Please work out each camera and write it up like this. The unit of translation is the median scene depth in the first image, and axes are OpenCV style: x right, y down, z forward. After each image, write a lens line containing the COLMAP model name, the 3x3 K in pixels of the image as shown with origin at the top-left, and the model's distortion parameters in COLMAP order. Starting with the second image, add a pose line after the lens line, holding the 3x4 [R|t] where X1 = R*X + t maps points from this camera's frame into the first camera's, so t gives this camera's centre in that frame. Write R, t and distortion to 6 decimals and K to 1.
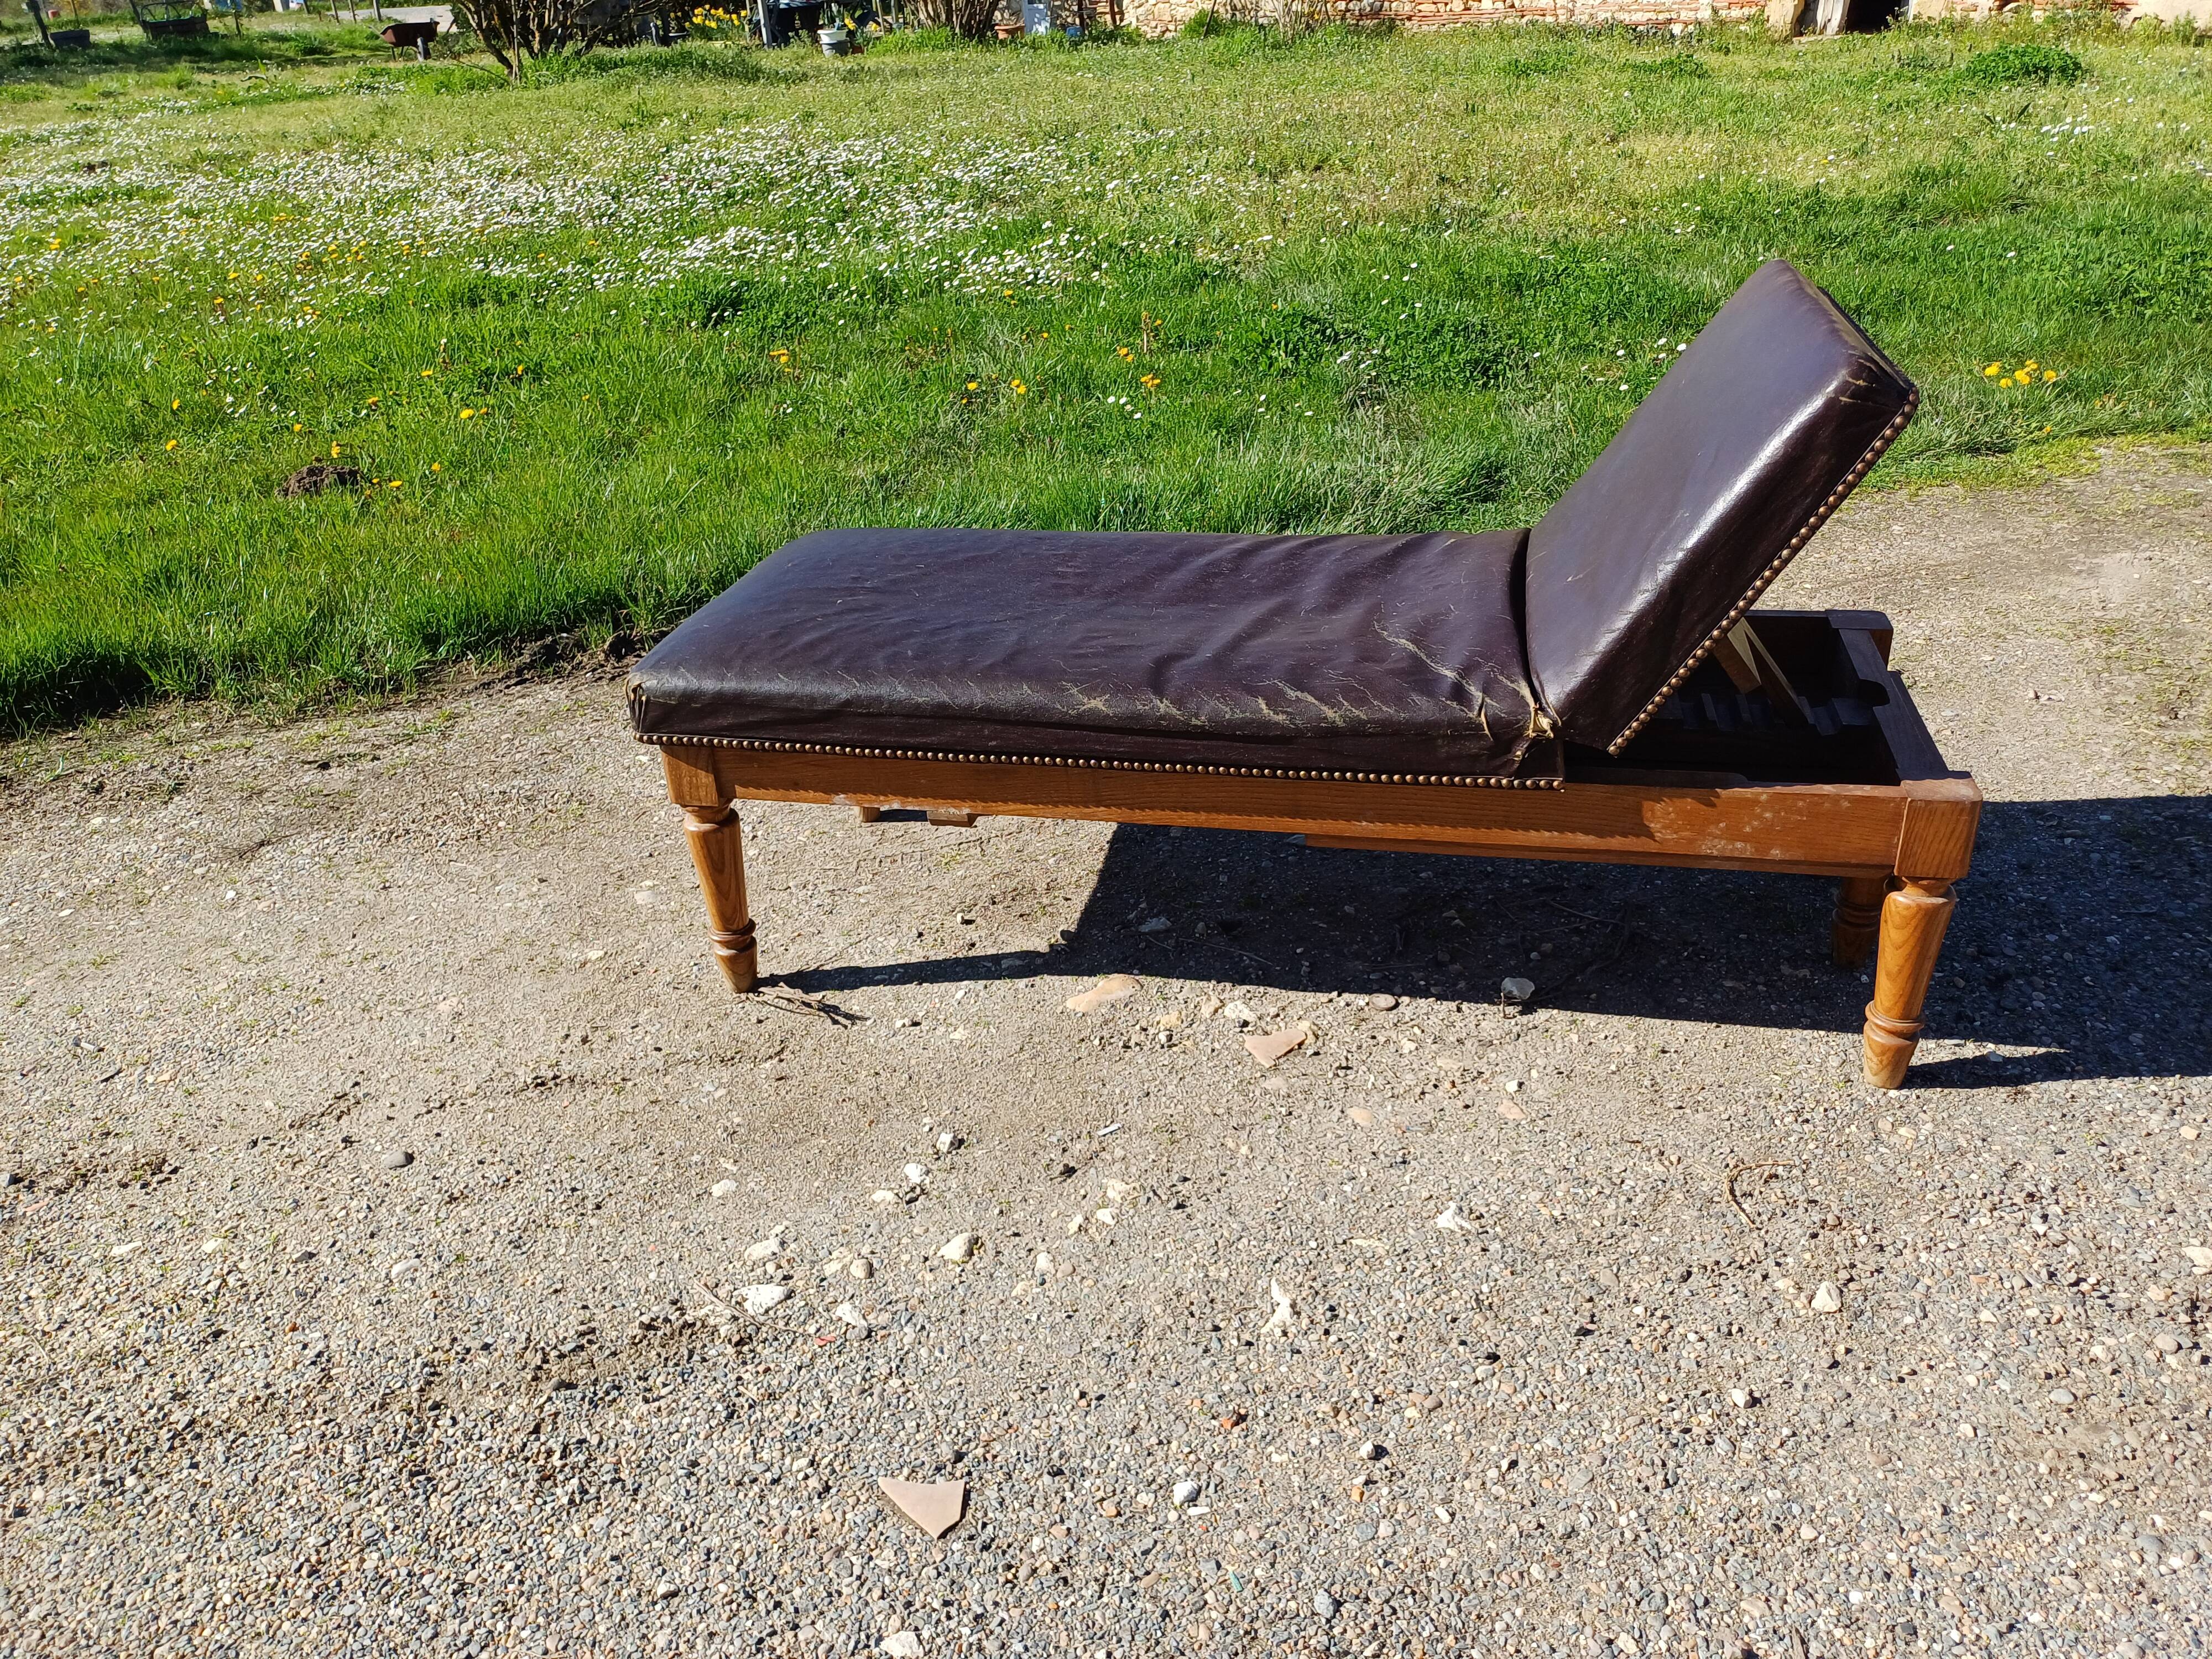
lens RADIAL K [[1653.5, 0, 1113.2], [0, 1653.5, 788.6], [0, 0, 1]] dist [0.058612, -0.053678]
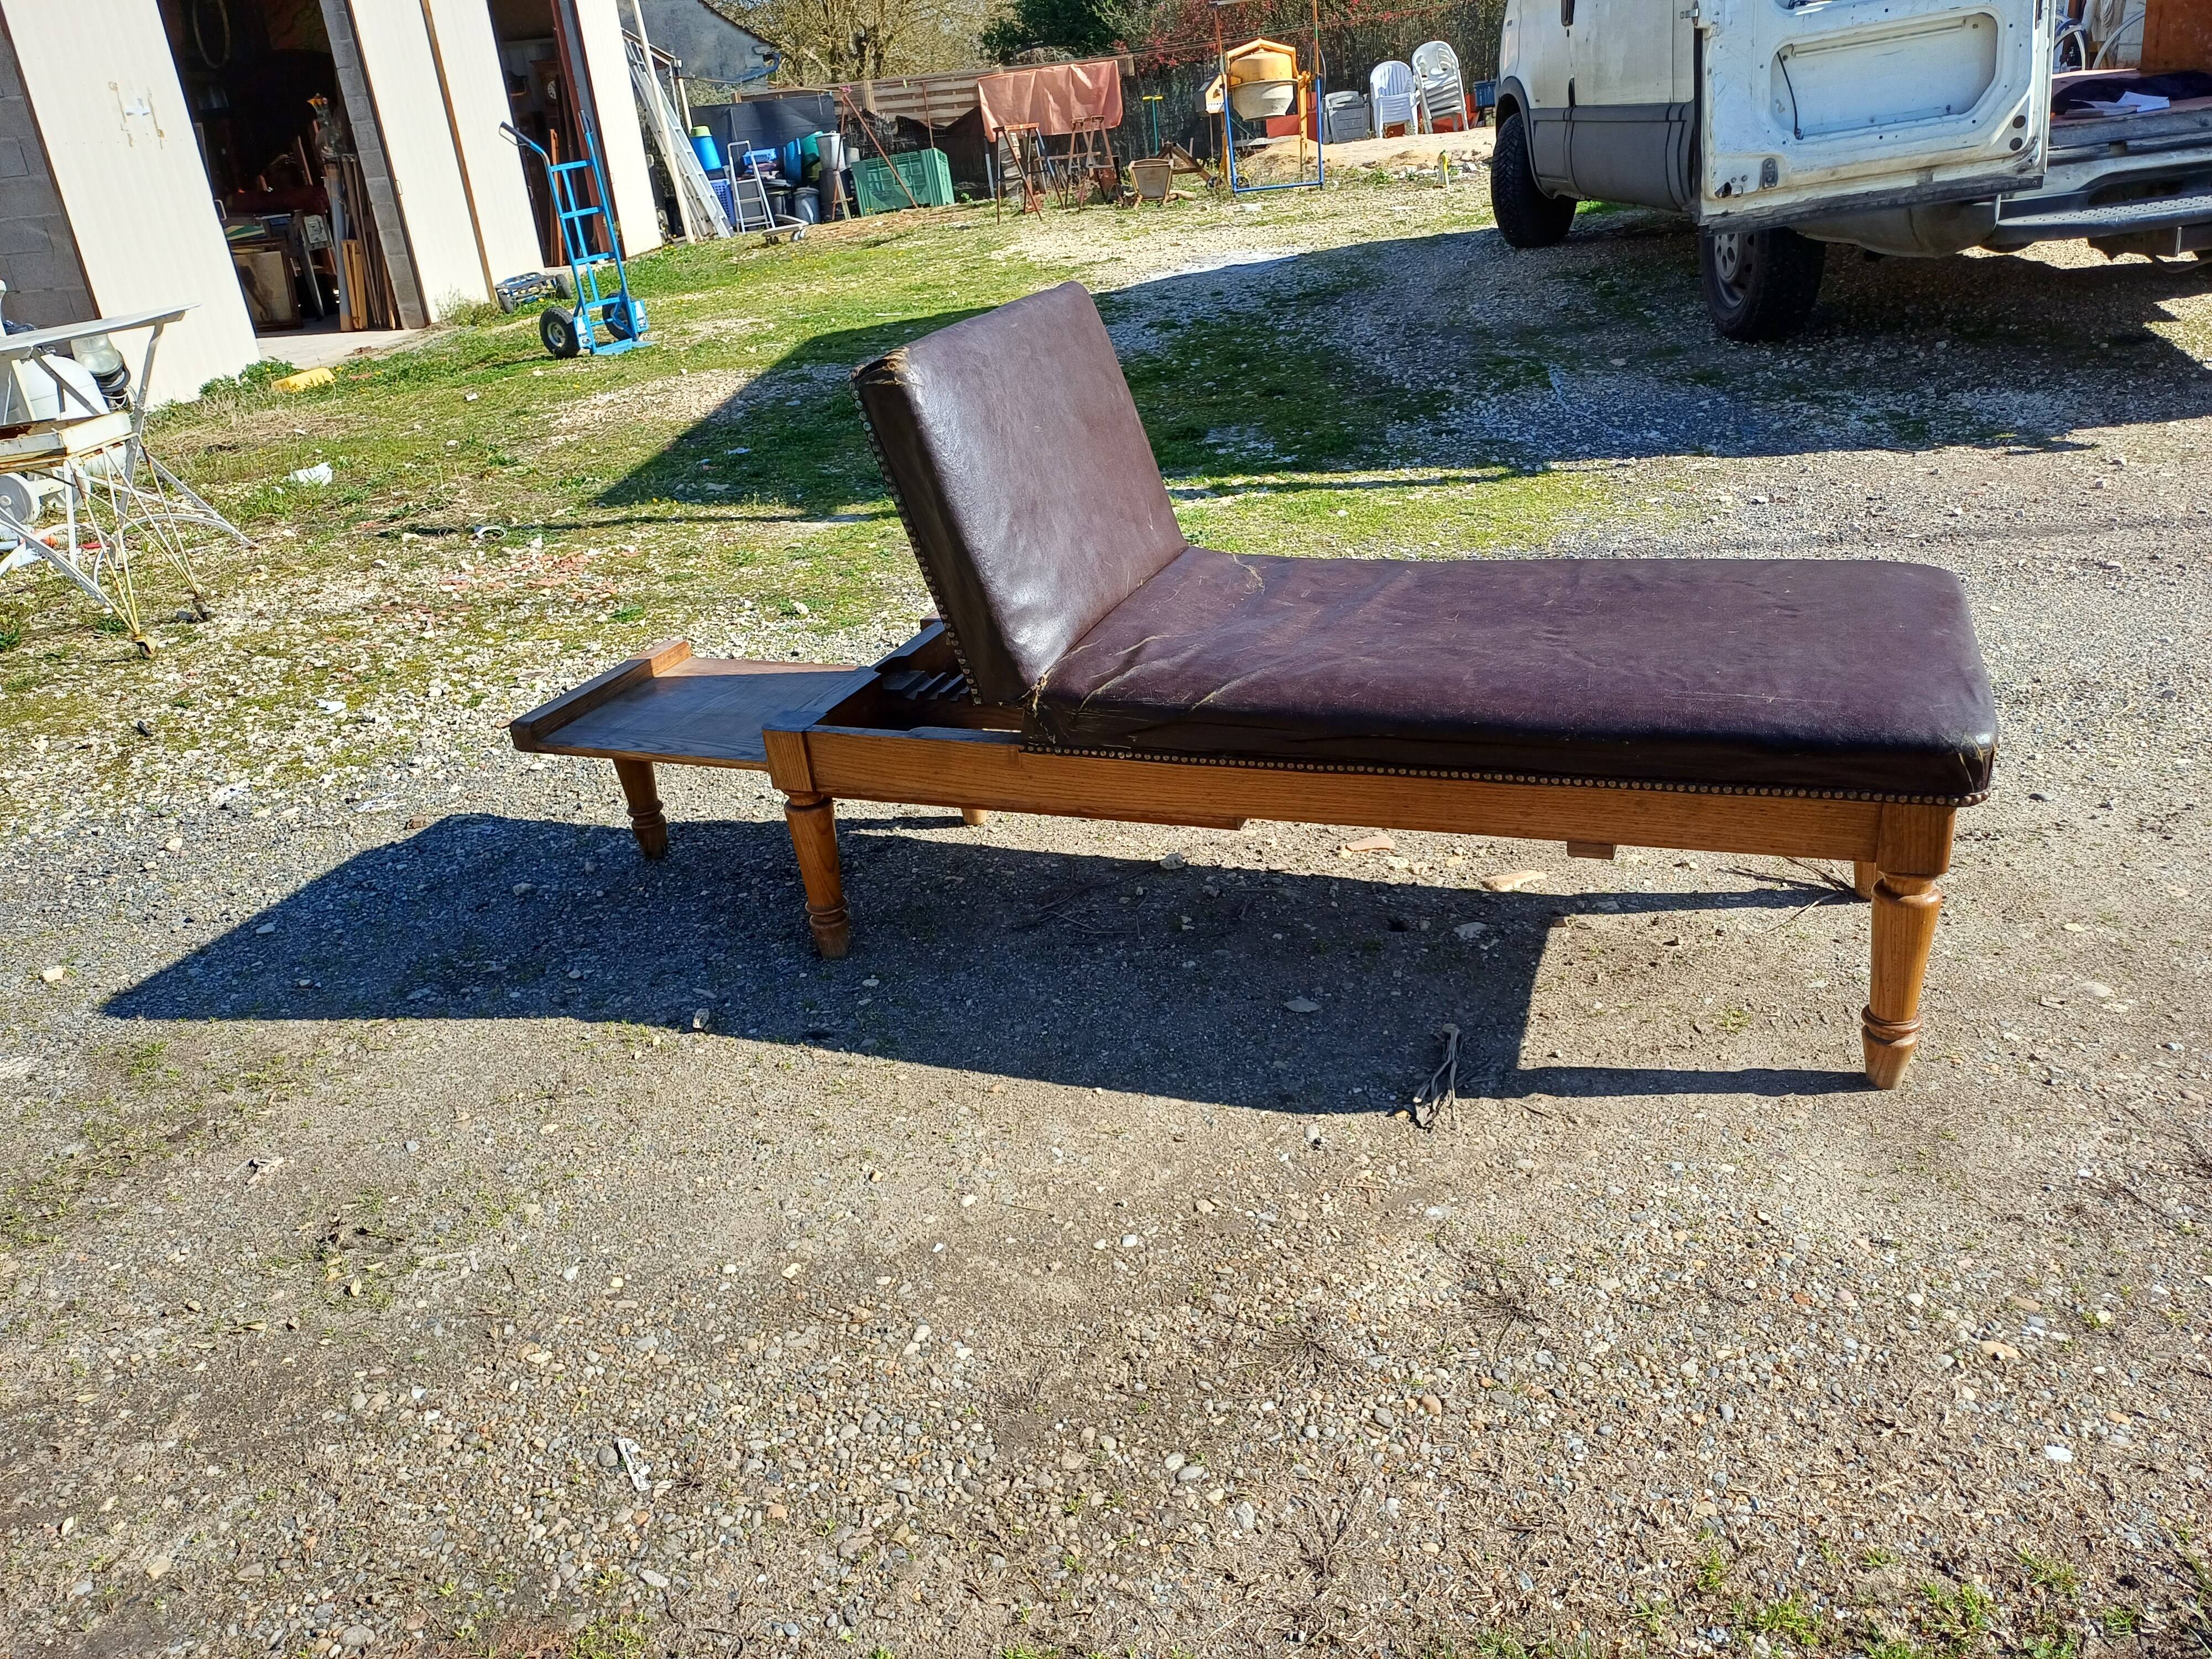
lens RADIAL K [[1653.5, 0, 1105.9], [0, 1653.5, 826.4], [0, 0, 1]] dist [0.058612, -0.053678]
pose [[-0.977592, 0.060932, 0.201498, 0.040201], [0.194290, 0.629608, 0.752227, -0.901488], [-0.081030, 0.774520, -0.627338, 1.871047]]
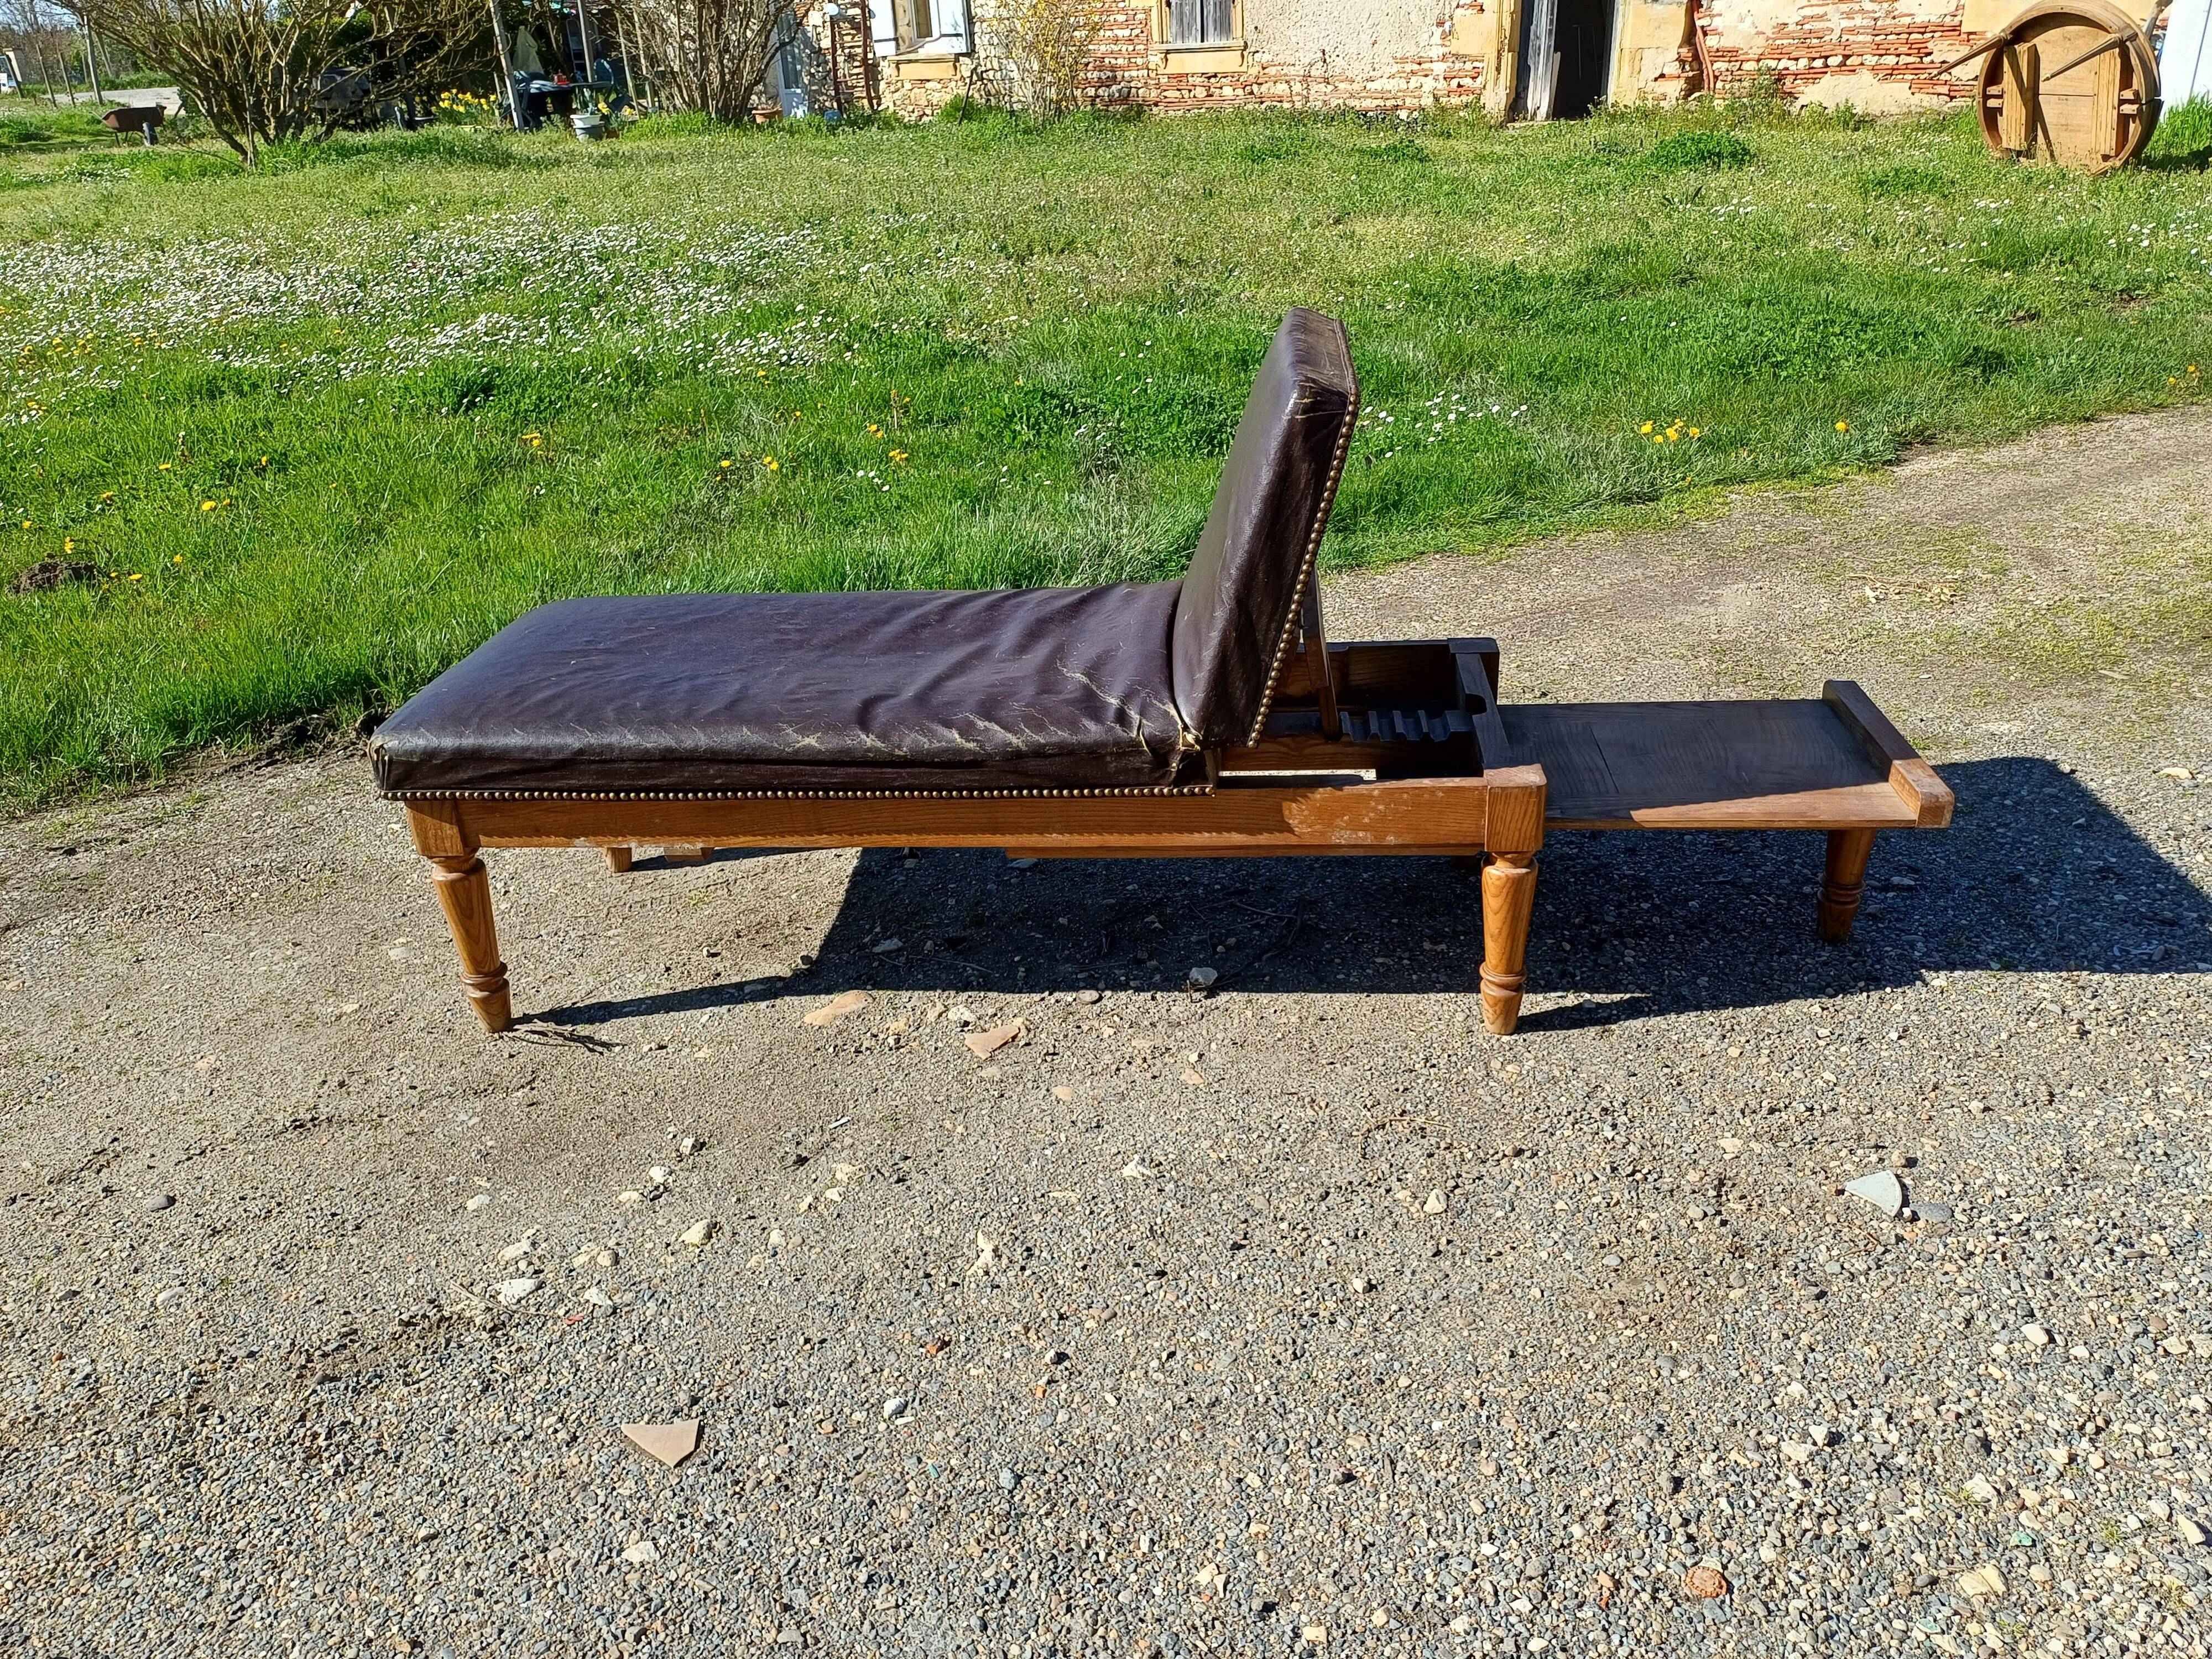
lens RADIAL K [[1653.5, 0, 1122.8], [0, 1653.5, 801.6], [0, 0, 1]] dist [0.058612, -0.053678]
pose [[0.991160, -0.051892, 0.122105, 0.059227], [0.055953, 0.997981, -0.030061, 0.033010], [-0.120298, 0.036627, 0.992062, -0.134206]]
